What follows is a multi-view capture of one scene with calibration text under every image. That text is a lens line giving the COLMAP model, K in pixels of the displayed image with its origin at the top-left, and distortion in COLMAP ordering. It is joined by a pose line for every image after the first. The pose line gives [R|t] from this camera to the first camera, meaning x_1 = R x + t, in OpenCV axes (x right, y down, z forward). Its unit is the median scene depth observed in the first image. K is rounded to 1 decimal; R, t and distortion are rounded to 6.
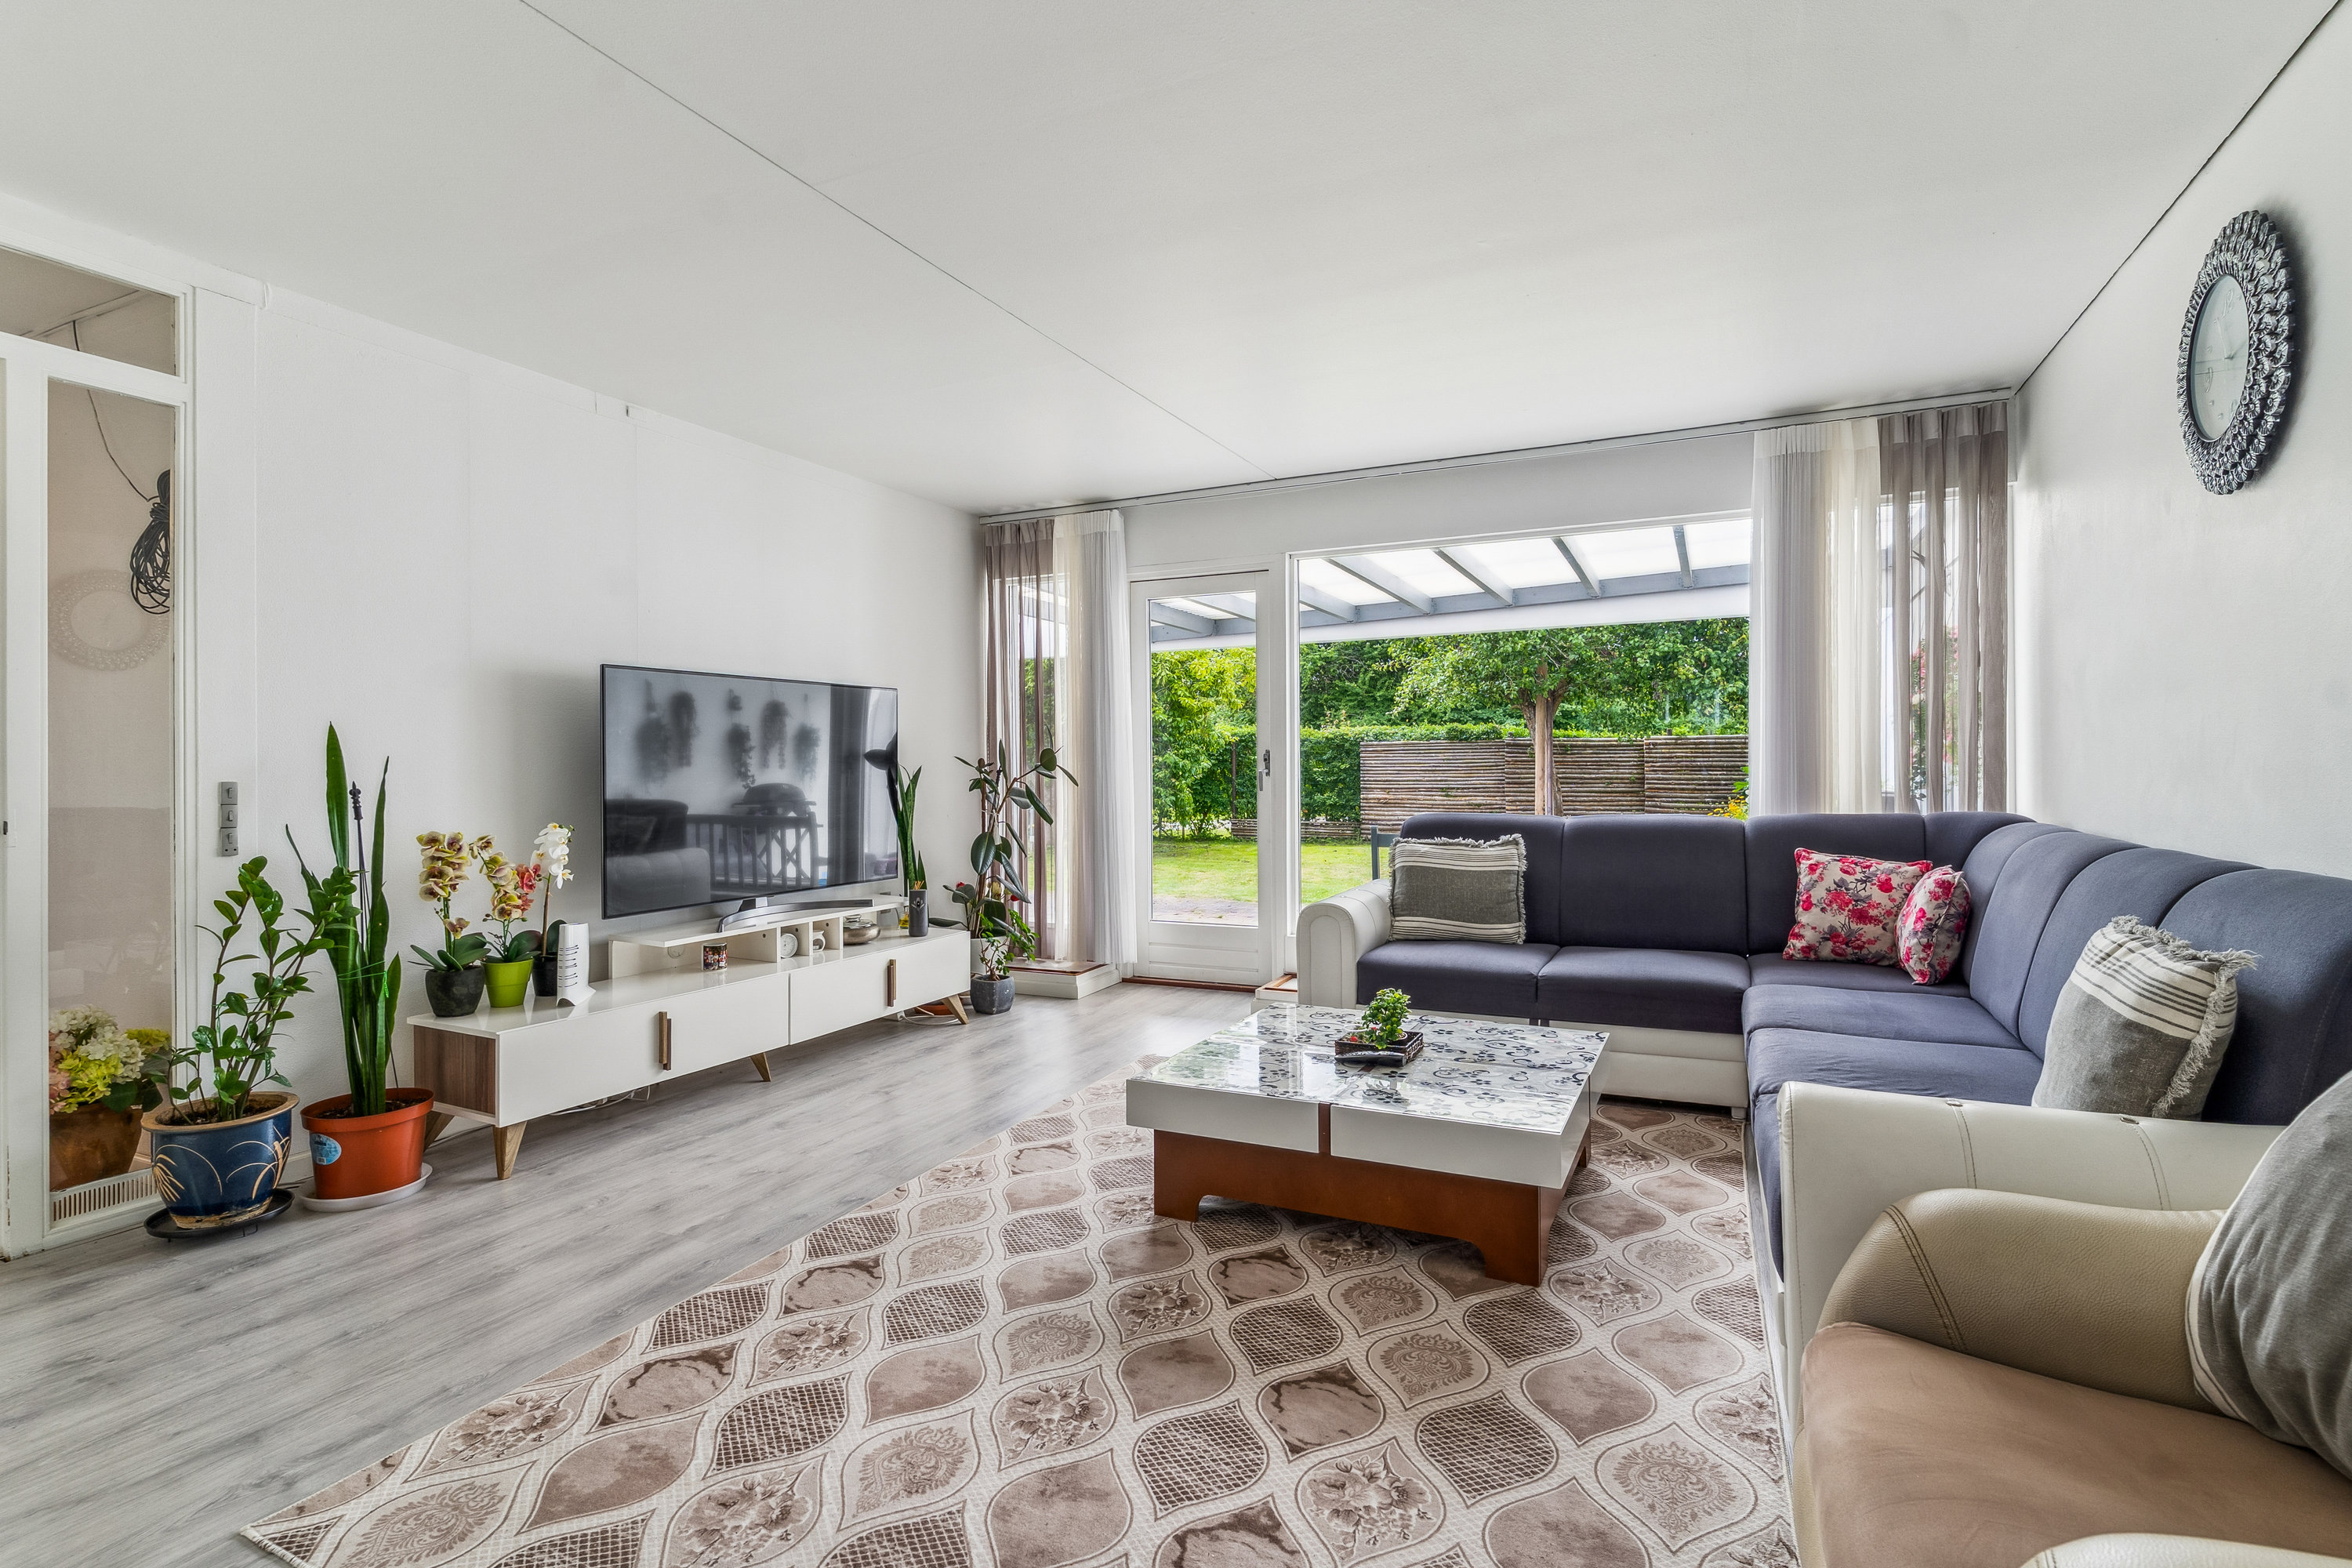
lens RADIAL K [[1140.3, 0, 1176.0], [0, 1140.3, 784.0], [0, 0, 1]] dist [0.001260, 0.000057]
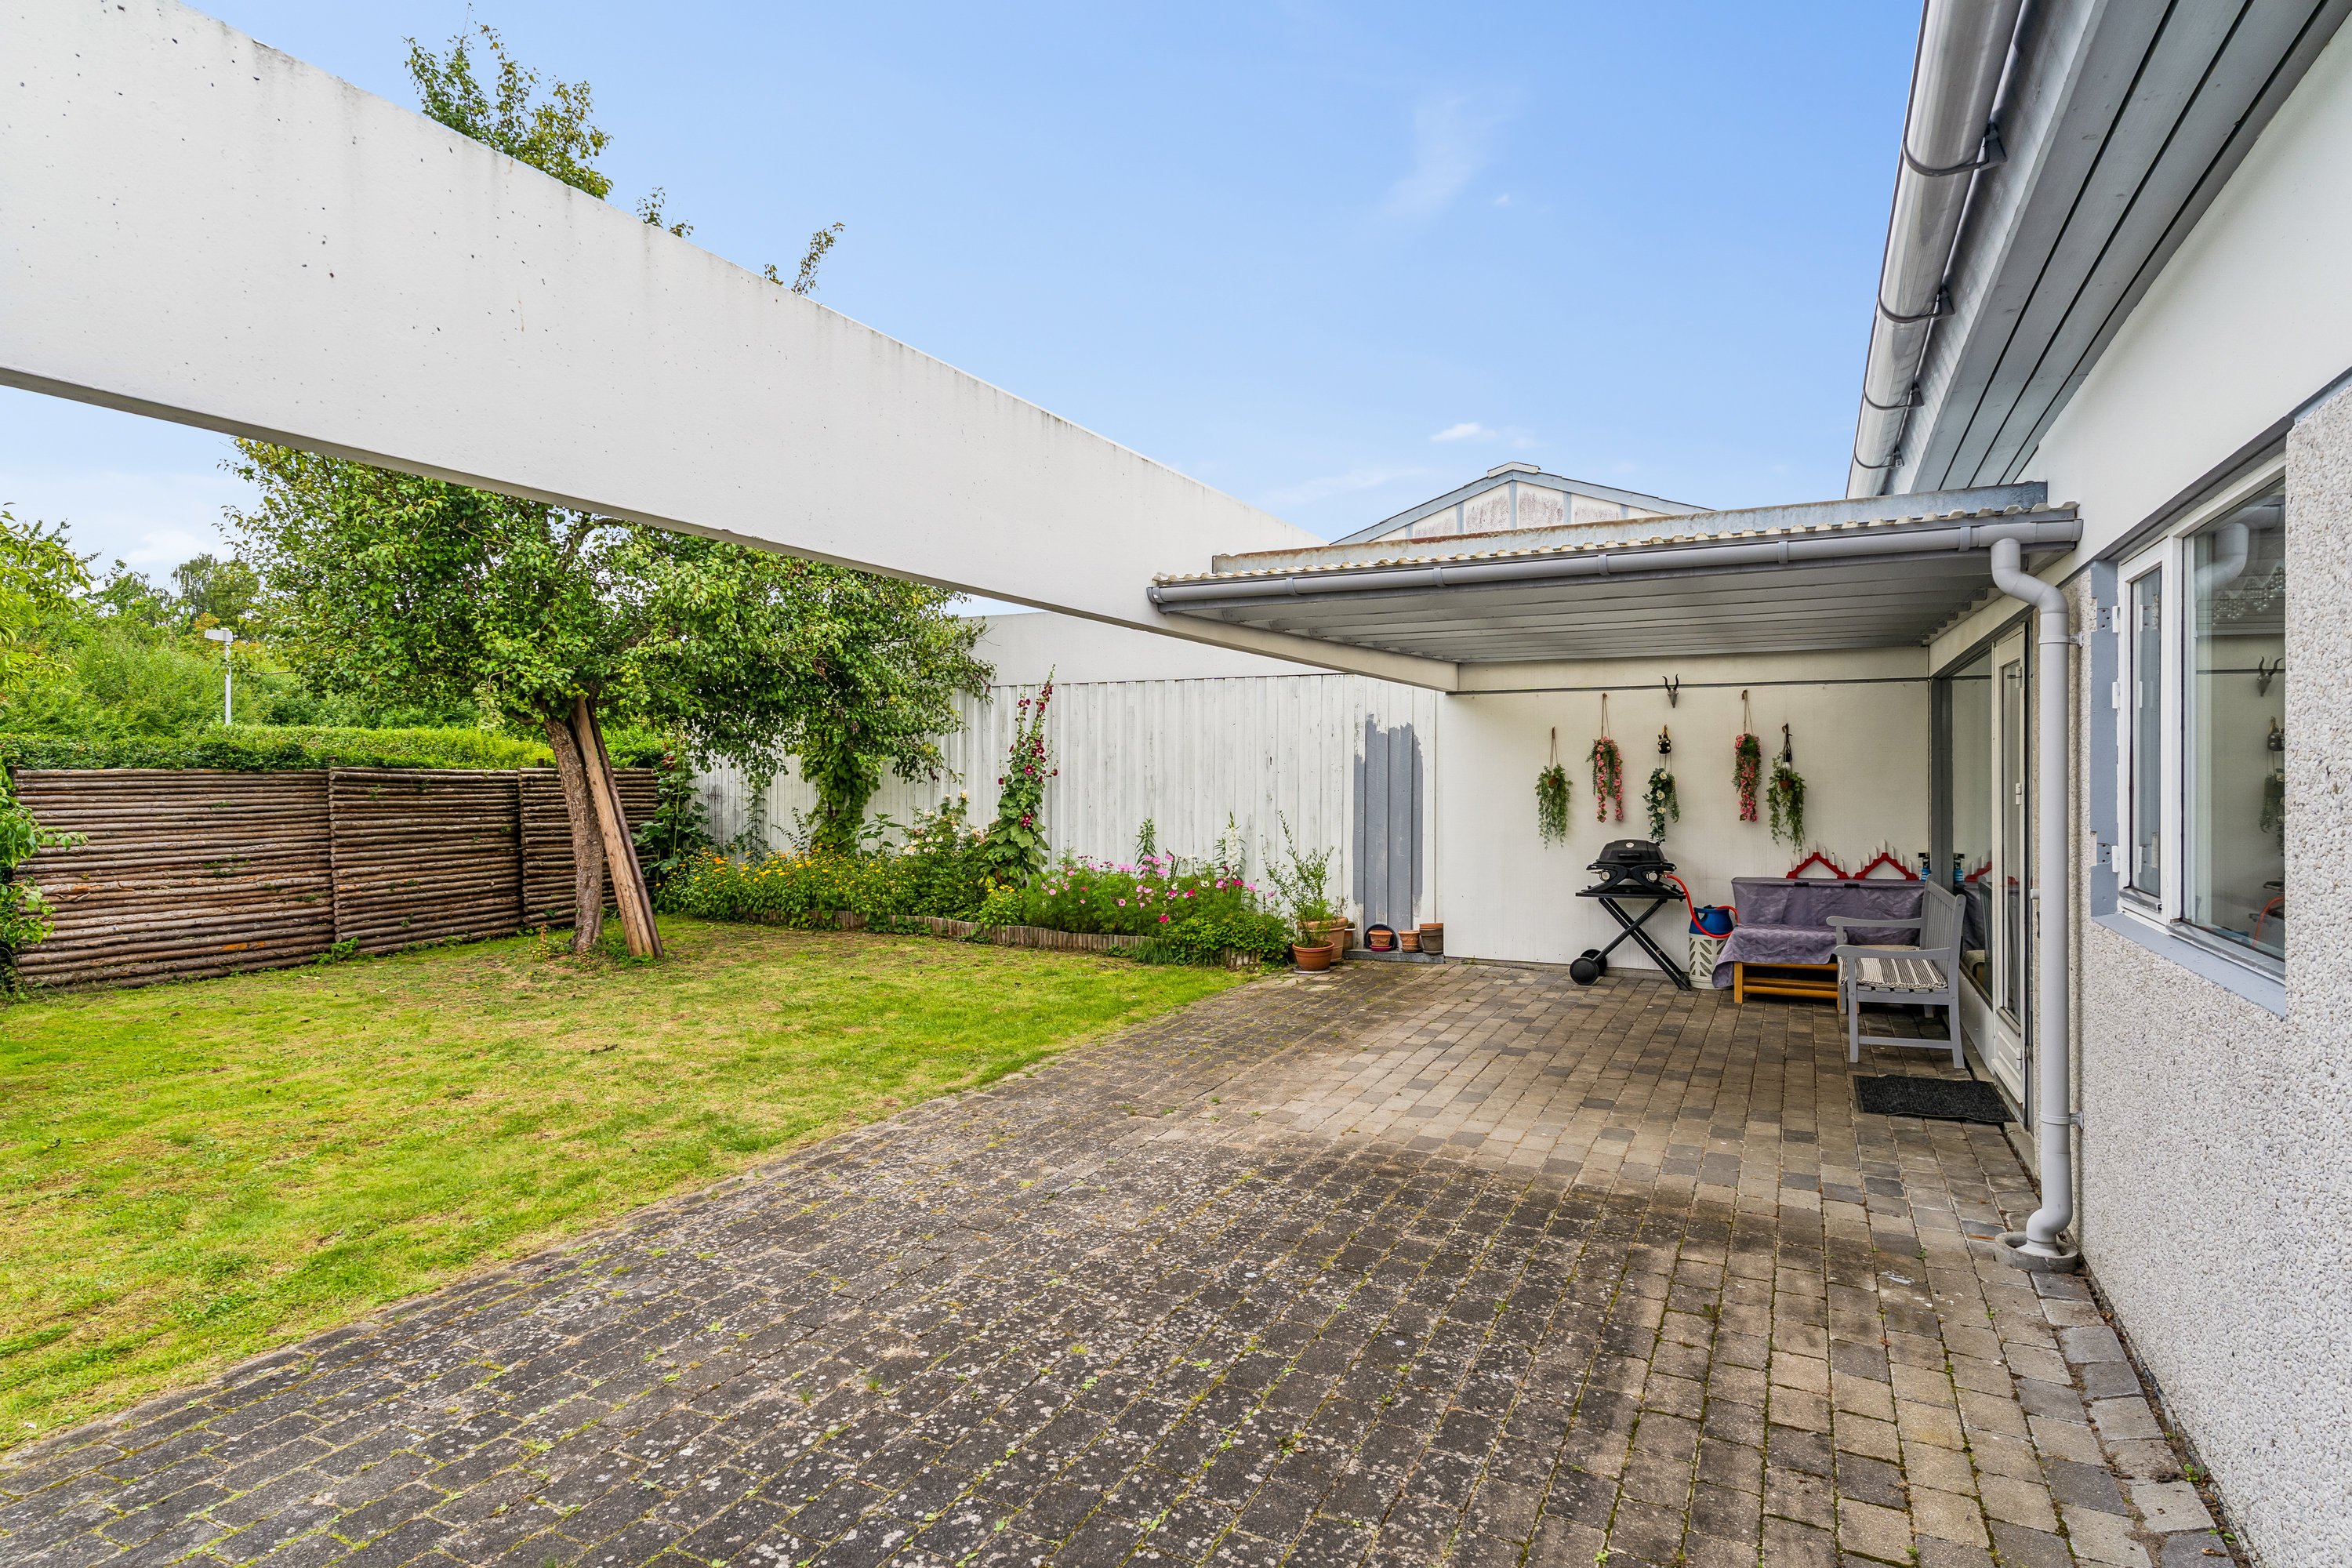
lens RADIAL K [[1262.5, 0, 1176.0], [0, 1262.5, 784.0], [0, 0, 1]] dist [-0.001290, -0.000478]
pose [[0.016994, -0.004265, 0.999846, -1.151882], [0.013251, 0.999904, 0.004040, -0.097811], [-0.999768, 0.013180, 0.017049, 1.941032]]
